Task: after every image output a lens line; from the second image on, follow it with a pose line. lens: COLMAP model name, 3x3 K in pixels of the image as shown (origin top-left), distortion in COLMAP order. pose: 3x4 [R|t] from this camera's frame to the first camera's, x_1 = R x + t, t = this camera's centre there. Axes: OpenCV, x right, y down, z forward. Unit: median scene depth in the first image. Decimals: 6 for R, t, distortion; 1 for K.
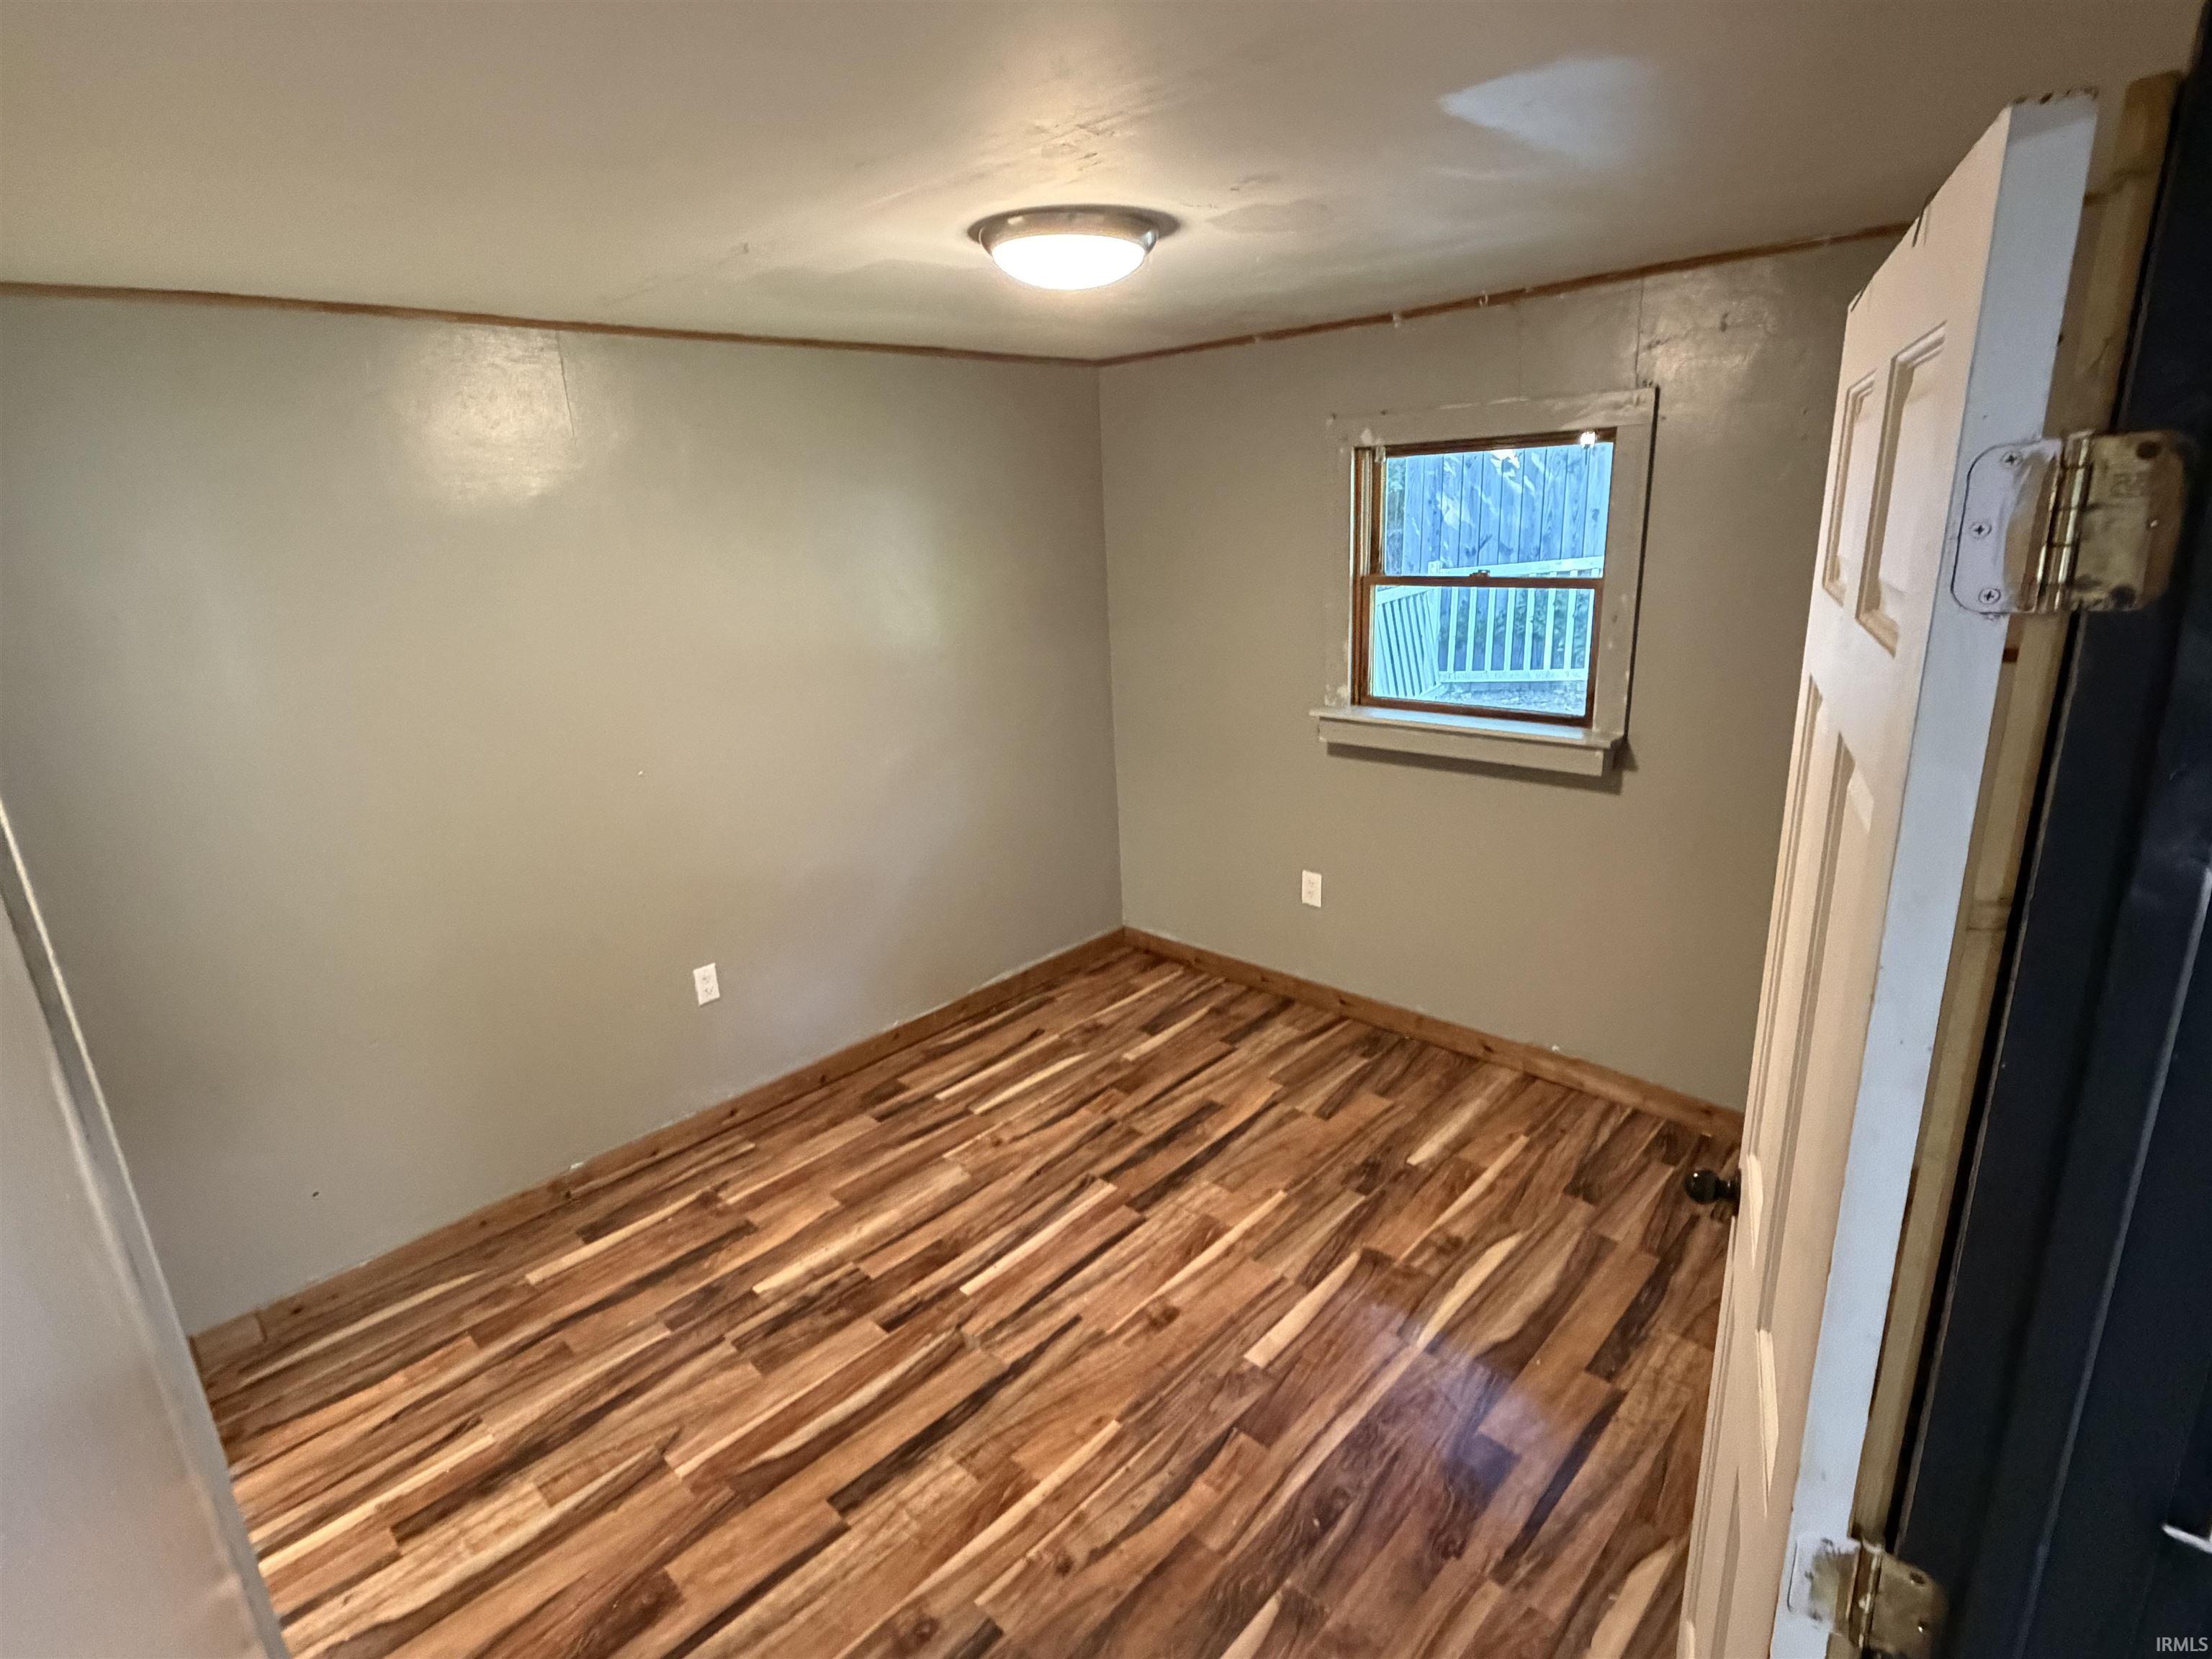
lens RADIAL K [[1101.9, 0, 1128.8], [0, 1101.9, 833.9], [0, 0, 1]] dist [0.000202, 0.000107]
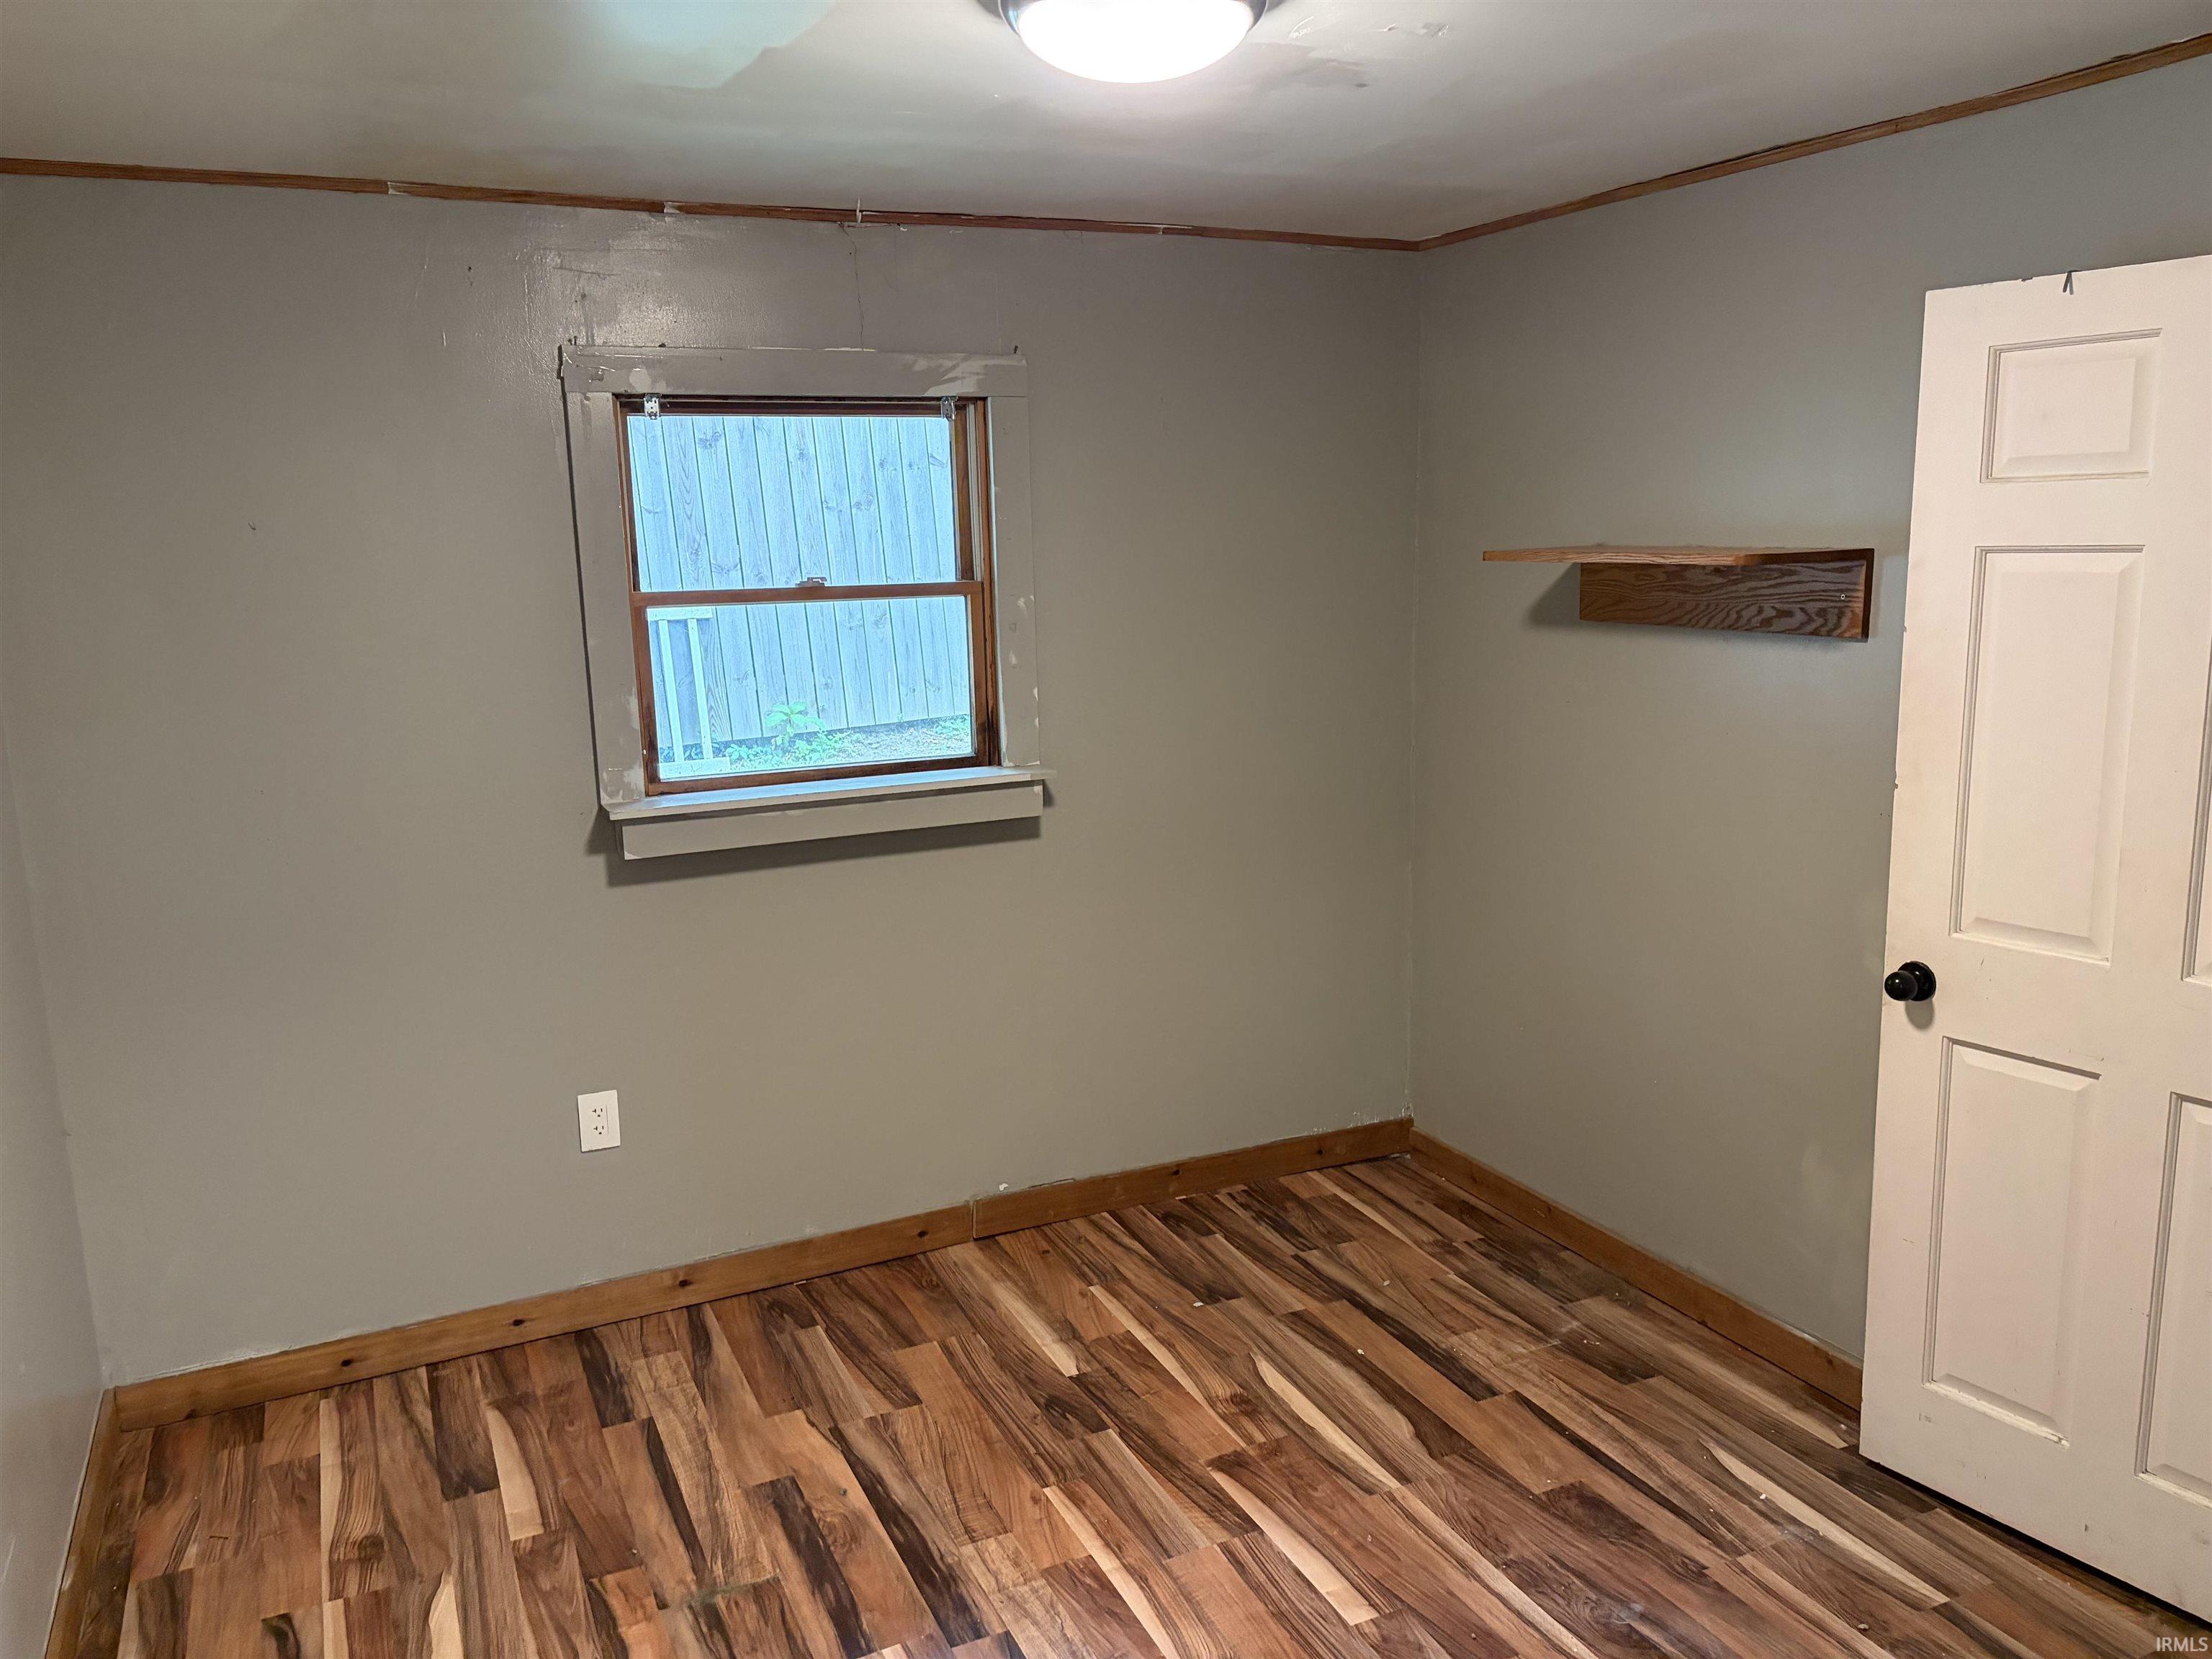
lens RADIAL K [[1663.3, 0, 1103.8], [0, 1663.3, 841.3], [0, 0, 1]] dist [0.062372, -0.065314]
pose [[0.371128, -0.147340, 0.916818, -0.663519], [0.274591, 0.960589, 0.043220, -0.072546], [-0.887053, 0.235709, 0.396960, 0.460443]]
